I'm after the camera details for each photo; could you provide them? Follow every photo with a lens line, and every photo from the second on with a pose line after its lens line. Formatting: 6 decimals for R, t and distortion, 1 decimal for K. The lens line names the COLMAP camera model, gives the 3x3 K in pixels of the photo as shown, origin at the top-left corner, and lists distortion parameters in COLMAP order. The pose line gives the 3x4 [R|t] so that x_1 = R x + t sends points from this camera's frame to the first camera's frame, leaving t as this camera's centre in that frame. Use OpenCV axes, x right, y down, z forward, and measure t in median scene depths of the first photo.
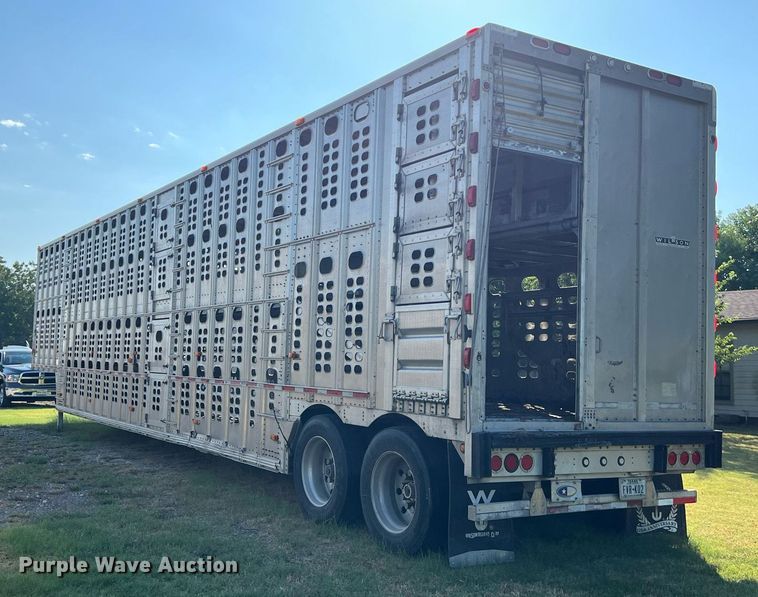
lens RADIAL K [[841.1, 0, 377.5], [0, 841.1, 304.0], [0, 0, 1]] dist [0.074196, 0.000000]
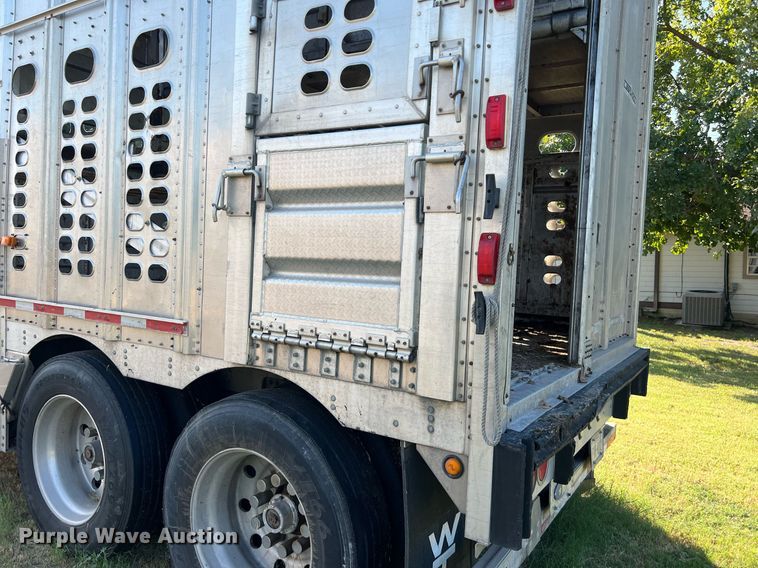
lens RADIAL K [[554.4, 0, 378.0], [0, 554.4, 274.1], [0, 0, 1]] dist [0.048032, -0.048788]
pose [[0.905932, -0.003862, 0.423406, -0.049743], [-0.044646, 0.993513, 0.104587, 0.042552], [-0.421064, -0.113652, 0.899882, 0.721939]]
